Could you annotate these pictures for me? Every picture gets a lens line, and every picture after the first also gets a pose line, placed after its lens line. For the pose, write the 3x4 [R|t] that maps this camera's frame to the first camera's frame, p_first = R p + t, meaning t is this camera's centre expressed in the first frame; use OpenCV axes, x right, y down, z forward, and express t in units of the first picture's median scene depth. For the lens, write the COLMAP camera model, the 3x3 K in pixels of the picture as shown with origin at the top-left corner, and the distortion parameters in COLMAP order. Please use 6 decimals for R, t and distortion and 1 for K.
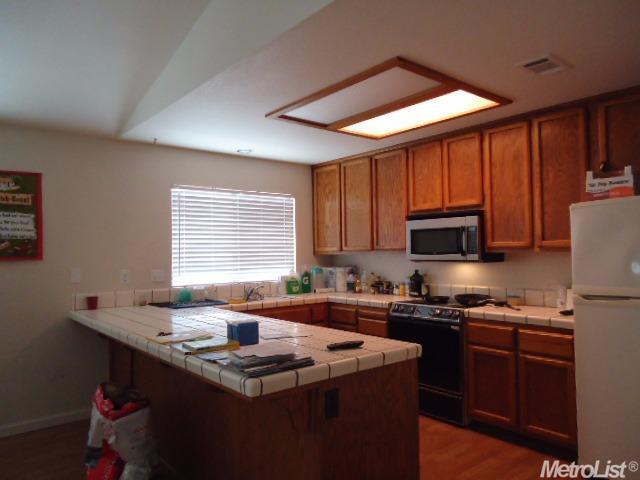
lens RADIAL K [[470.1, 0, 319.1], [0, 470.1, 237.1], [0, 0, 1]] dist [0.015875, -0.002976]
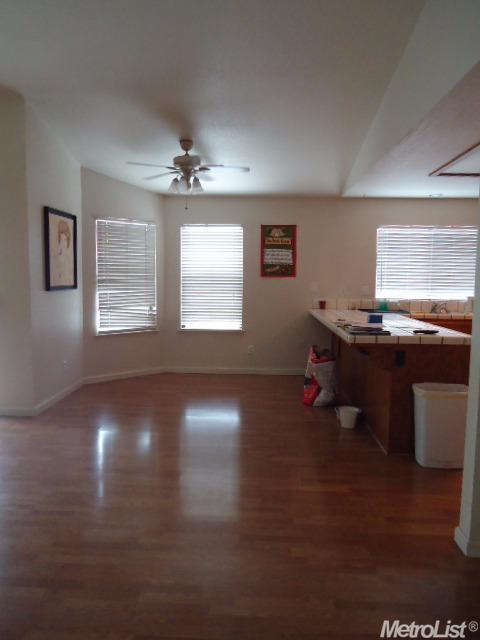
lens RADIAL K [[470.1, 0, 240.5], [0, 470.1, 319.4], [0, 0, 1]] dist [0.015875, -0.002976]
pose [[0.745283, 0.084241, -0.661405, 0.370867], [-0.002294, 0.992304, 0.123803, -0.008687], [0.666745, -0.090751, 0.739740, -0.367325]]
